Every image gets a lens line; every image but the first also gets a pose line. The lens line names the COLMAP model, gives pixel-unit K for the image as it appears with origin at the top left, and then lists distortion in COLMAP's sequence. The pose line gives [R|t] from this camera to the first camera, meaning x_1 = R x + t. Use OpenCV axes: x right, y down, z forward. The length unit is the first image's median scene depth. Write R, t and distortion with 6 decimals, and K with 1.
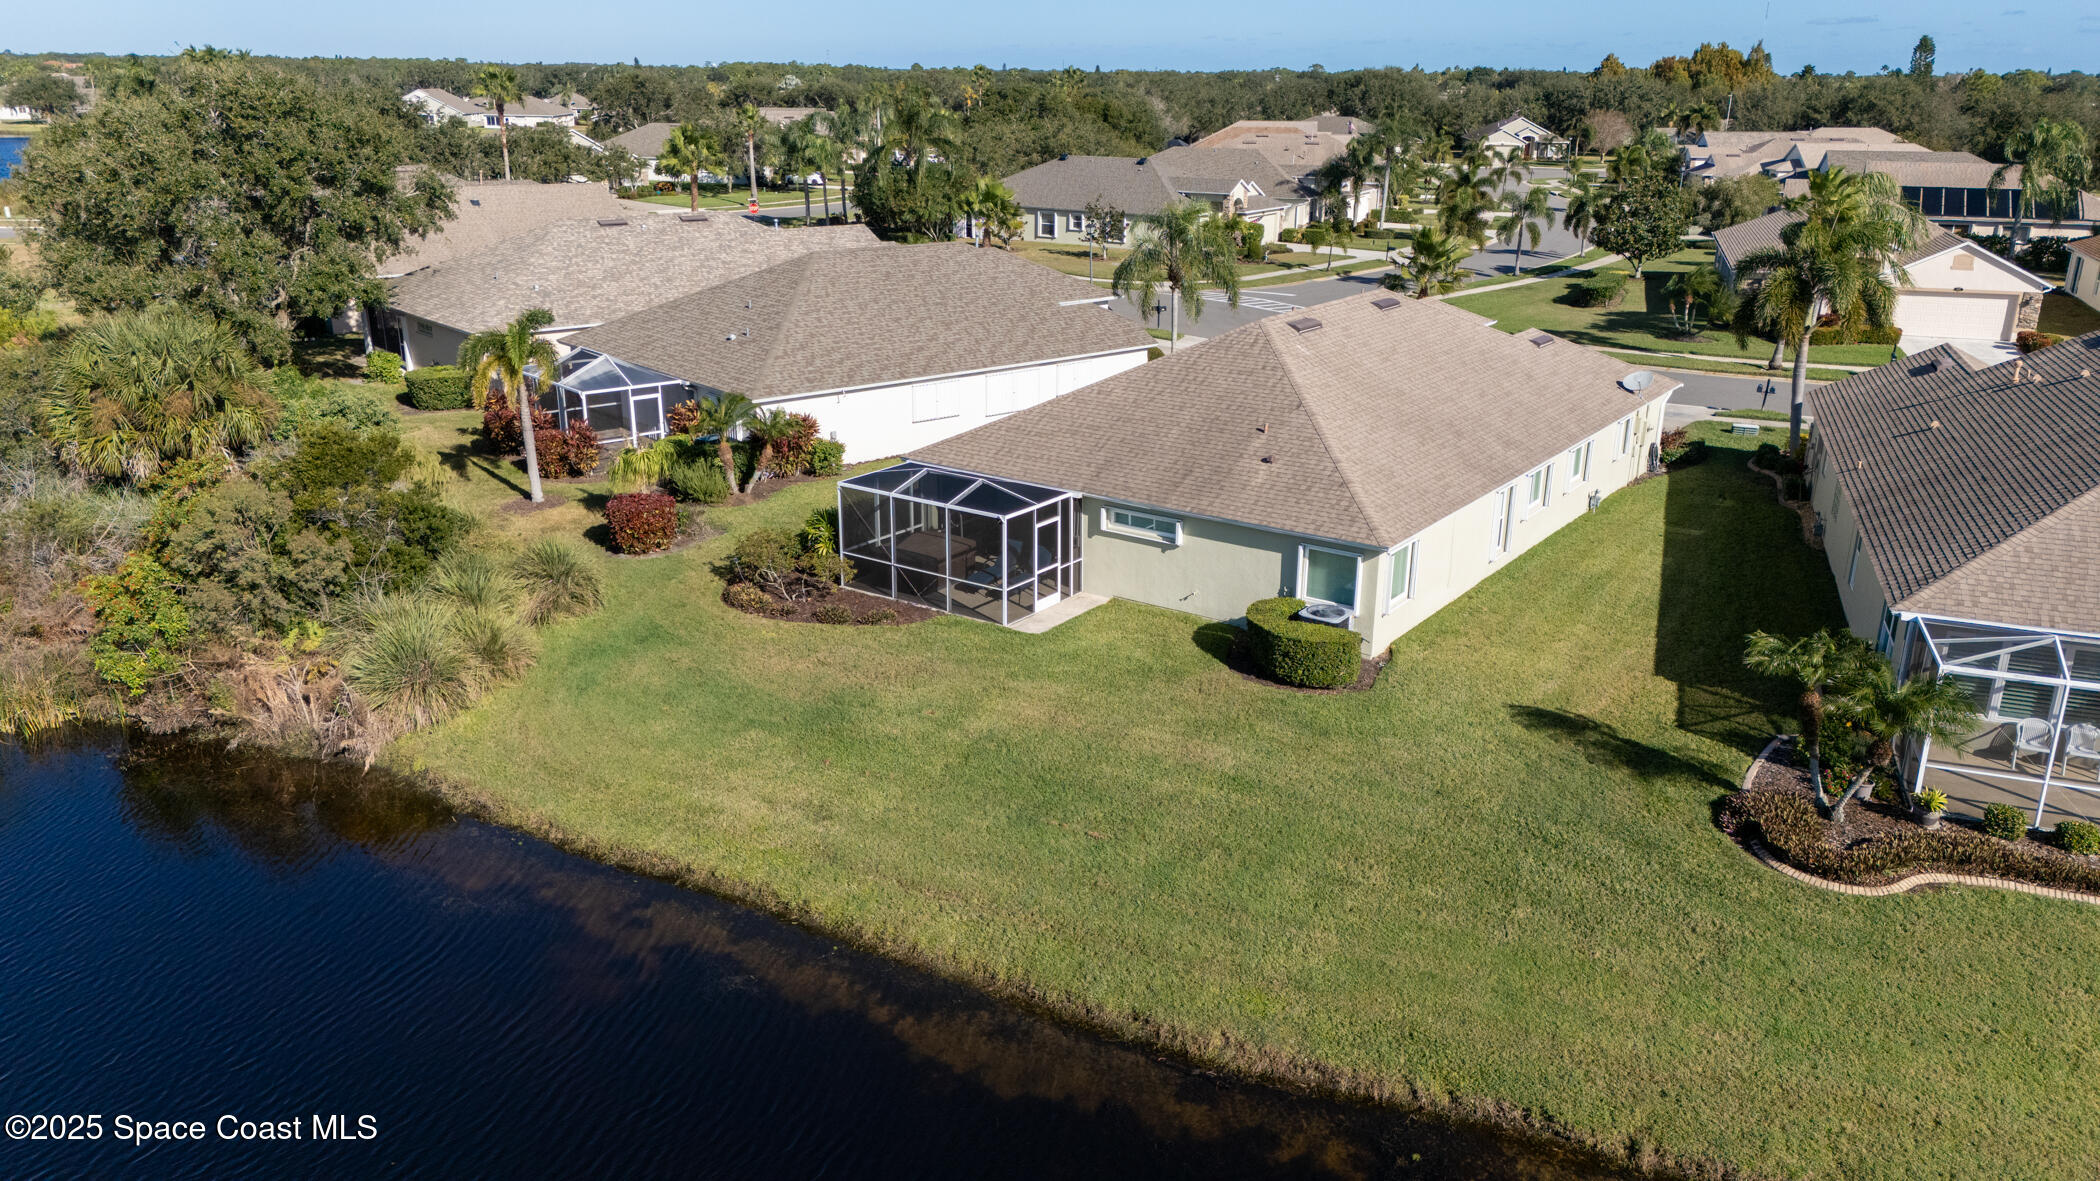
lens RADIAL K [[1535.2, 0, 1061.4], [0, 1535.2, 594.1], [0, 0, 1]] dist [0.075912, -0.071302]
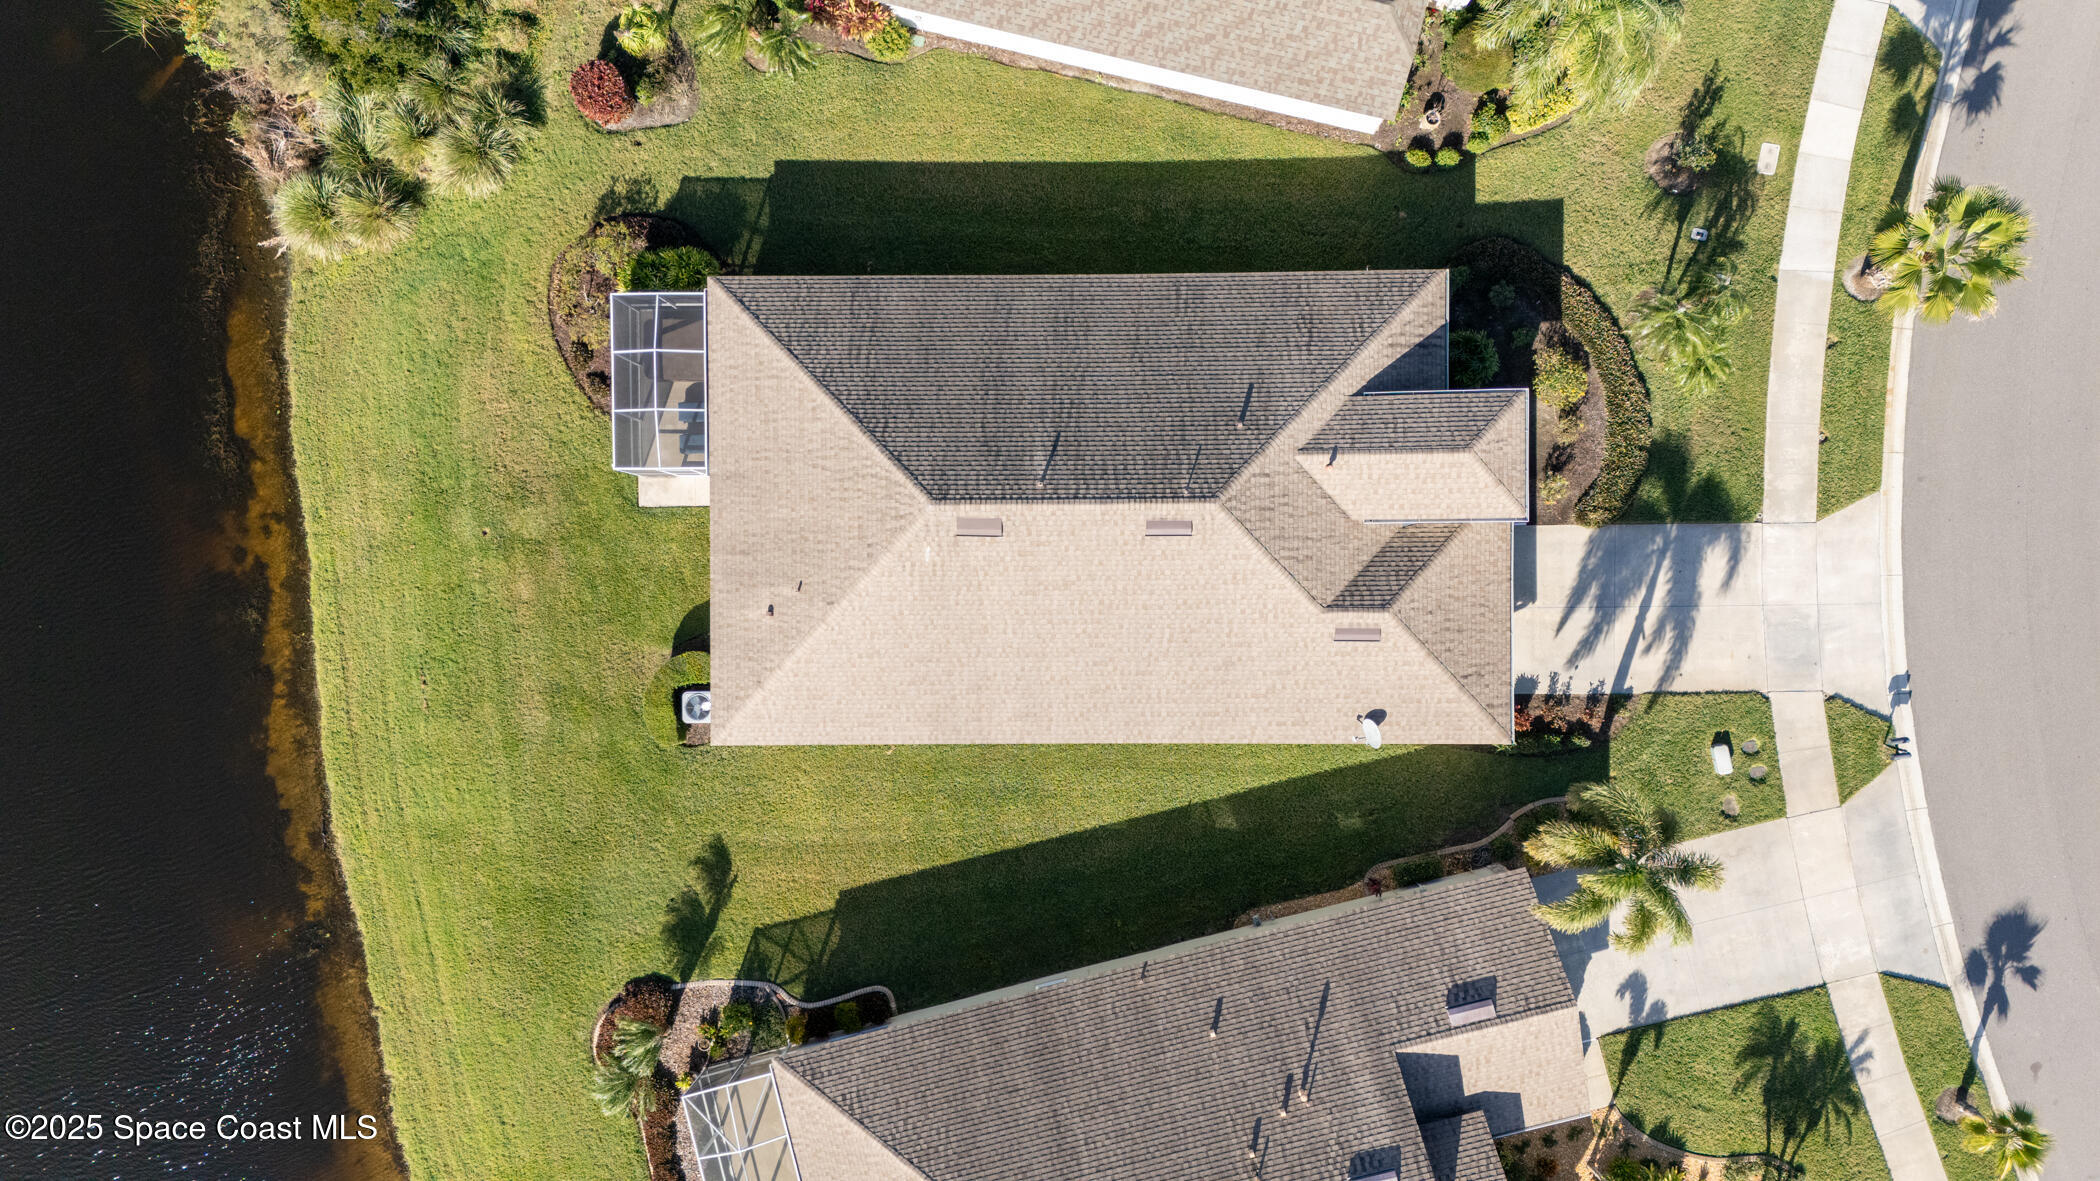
lens RADIAL K [[1535.2, 0, 1043.0], [0, 1535.2, 588.3], [0, 0, 1]] dist [0.075912, -0.071302]
pose [[0.576621, 0.816643, -0.024531, 0.277751], [-0.224273, 0.187086, 0.956400, -1.318869], [0.785627, -0.545979, 0.291029, 0.831838]]
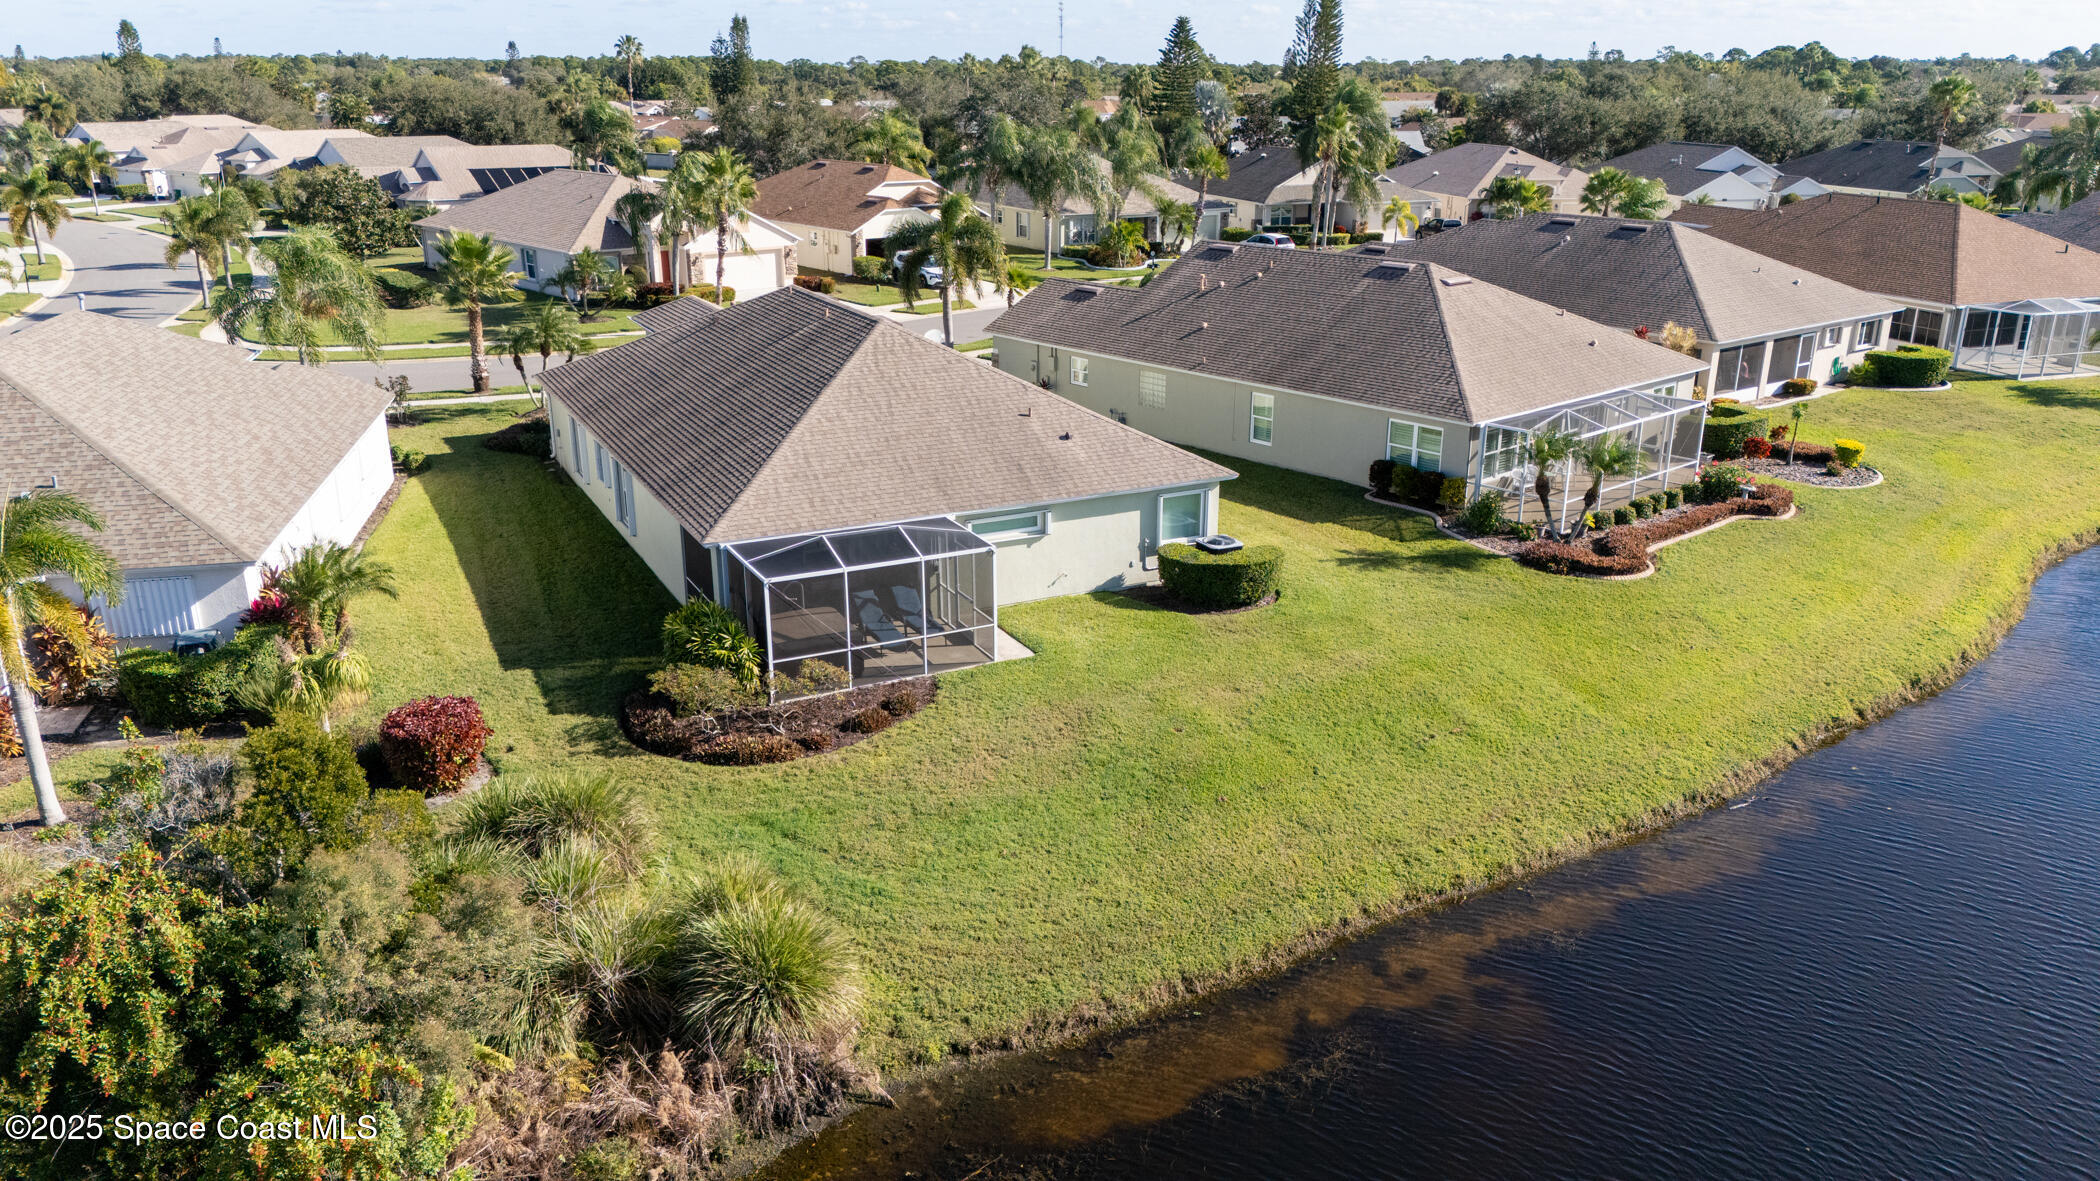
lens RADIAL K [[1535.2, 0, 1057.3], [0, 1535.2, 586.3], [0, 0, 1]] dist [0.075912, -0.071302]
pose [[0.468006, -0.288595, 0.835275, -0.796036], [0.284177, 0.944120, 0.166977, -0.170172], [-0.836788, 0.159219, 0.523865, 0.465241]]
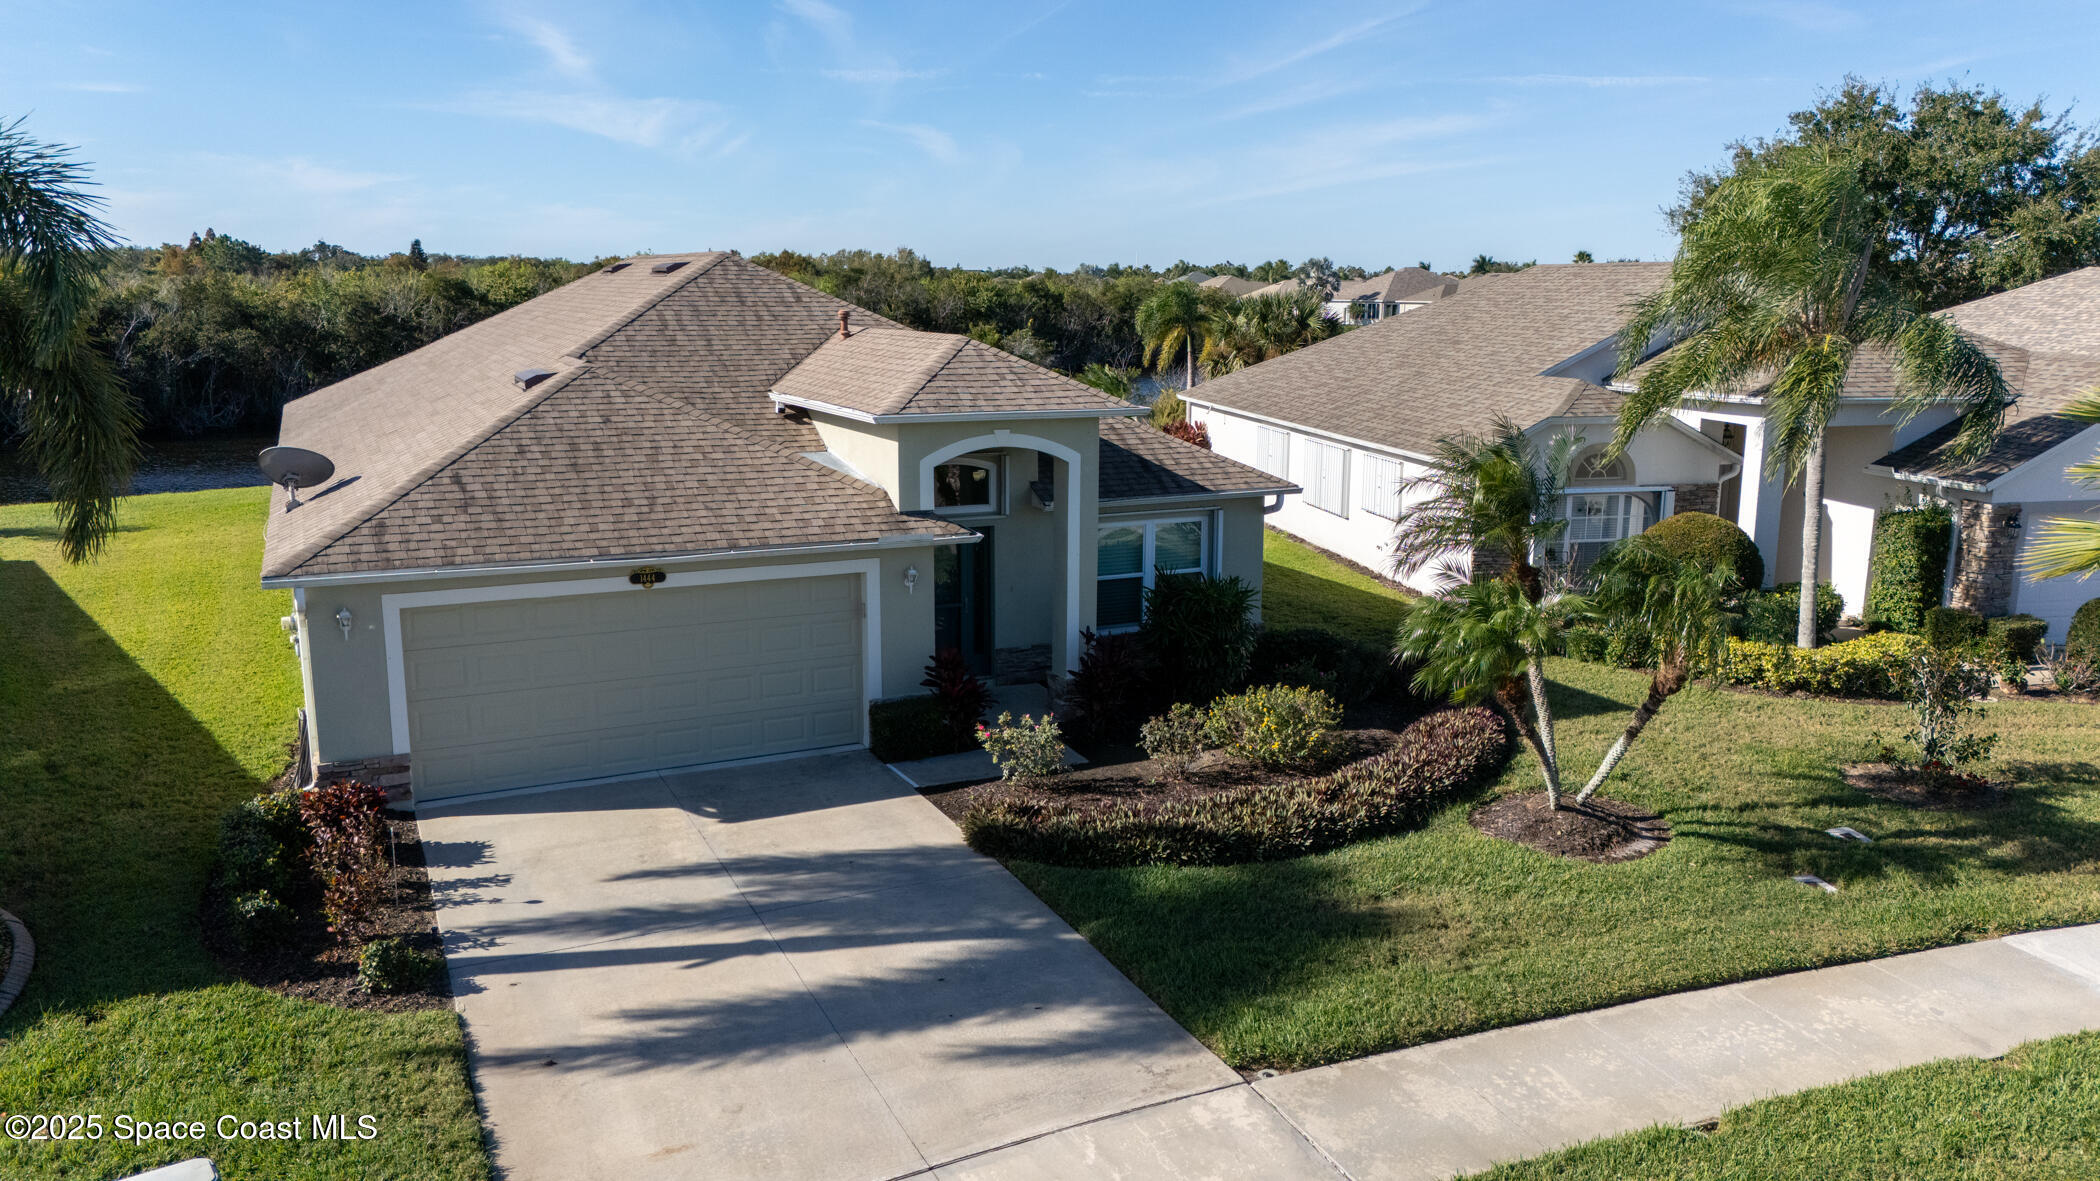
lens RADIAL K [[1535.2, 0, 1049.6], [0, 1535.2, 597.9], [0, 0, 1]] dist [0.075912, -0.071302]
pose [[-0.495457, 0.171262, -0.851582, 0.828587], [-0.274723, 0.899152, 0.340665, -0.392298], [0.824045, 0.402733, -0.398442, 1.779094]]
